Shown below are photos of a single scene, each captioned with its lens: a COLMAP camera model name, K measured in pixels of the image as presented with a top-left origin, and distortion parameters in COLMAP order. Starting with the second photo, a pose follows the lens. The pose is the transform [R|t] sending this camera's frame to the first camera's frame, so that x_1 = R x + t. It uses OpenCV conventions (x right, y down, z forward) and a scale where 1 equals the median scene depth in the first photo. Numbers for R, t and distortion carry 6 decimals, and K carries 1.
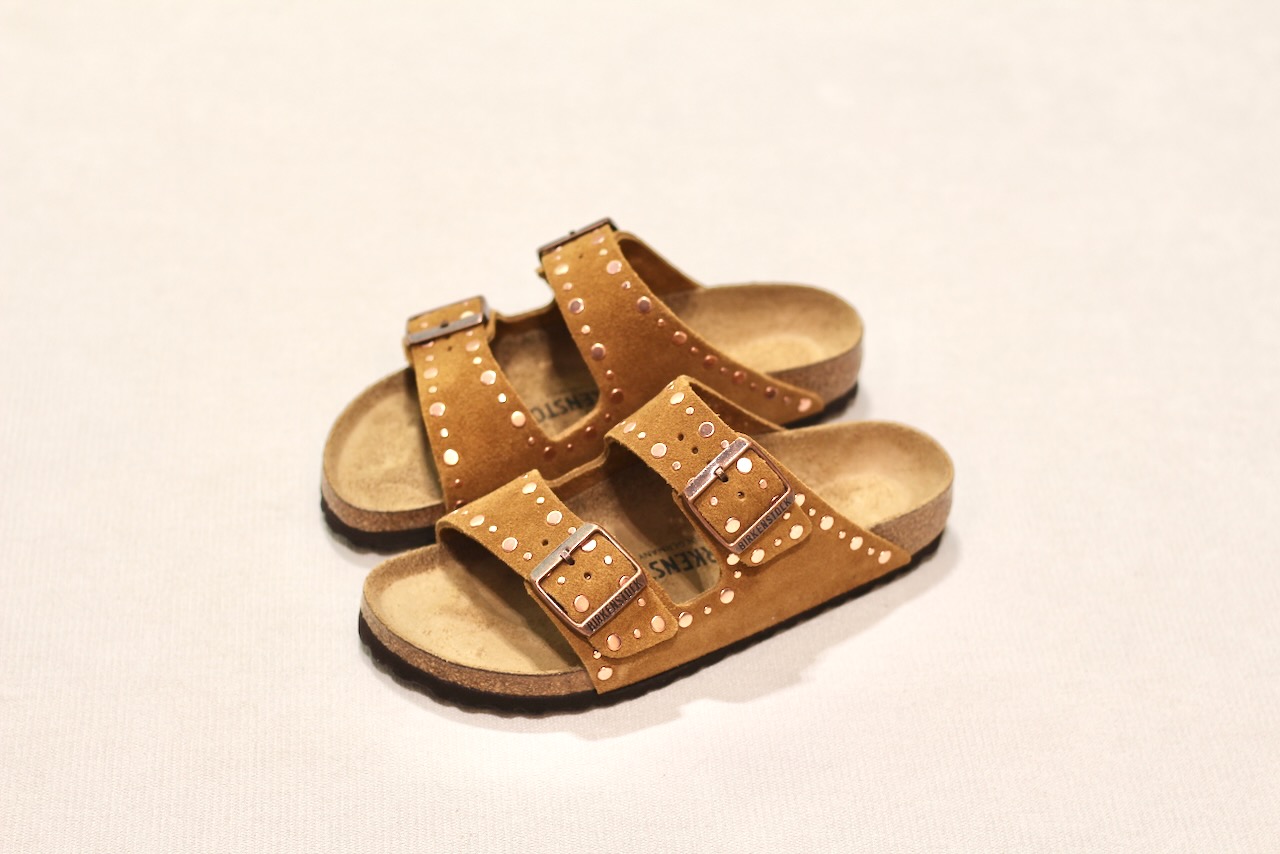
lens RADIAL K [[4141.8, 0, 637.2], [0, 4141.8, 424.5], [0, 0, 1]] dist [0.075221, 0.000000]
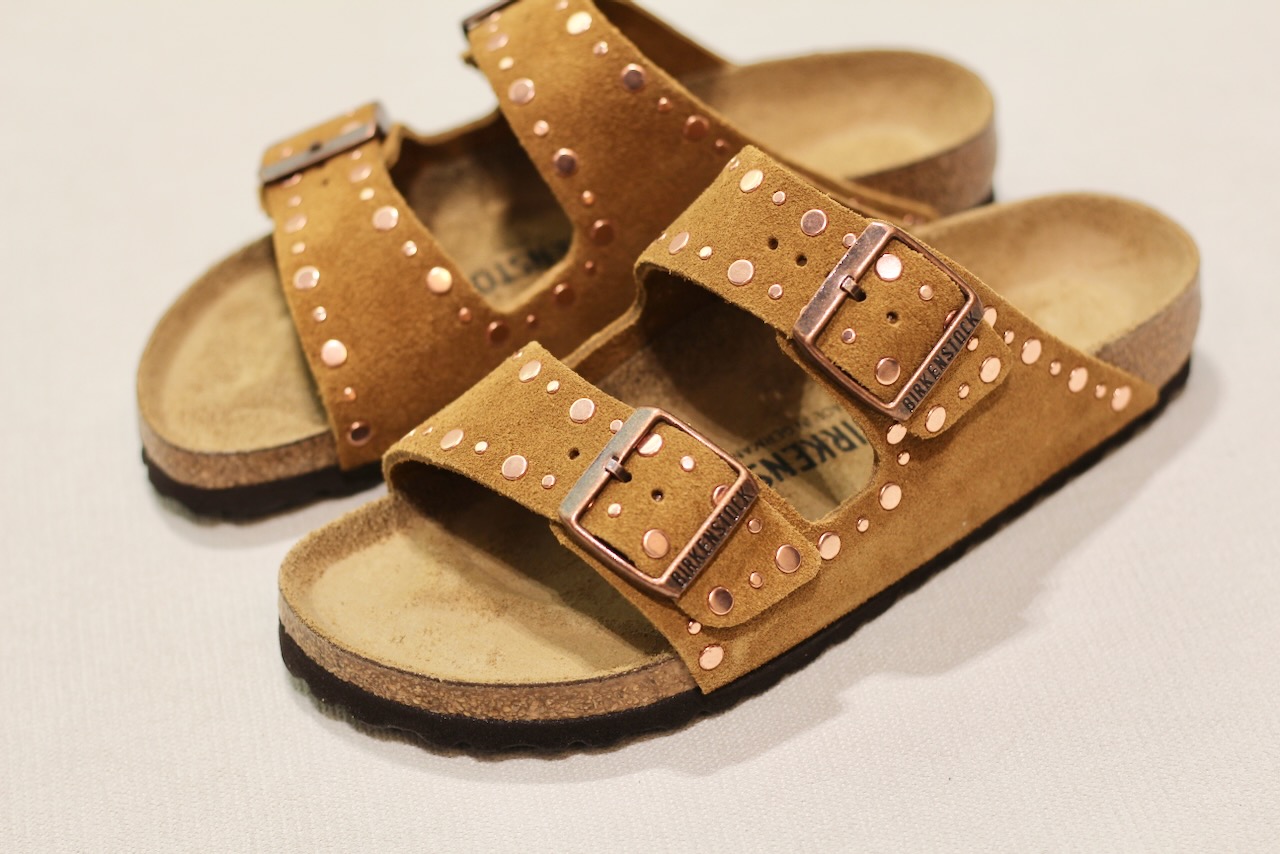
lens RADIAL K [[4141.8, 0, 644.3], [0, 4141.8, 429.2], [0, 0, 1]] dist [0.075221, 0.000000]
pose [[0.986576, -0.159999, 0.032695, -0.030628], [0.160263, 0.987058, -0.005613, 0.029588], [-0.031373, 0.010777, 0.999450, 0.408649]]
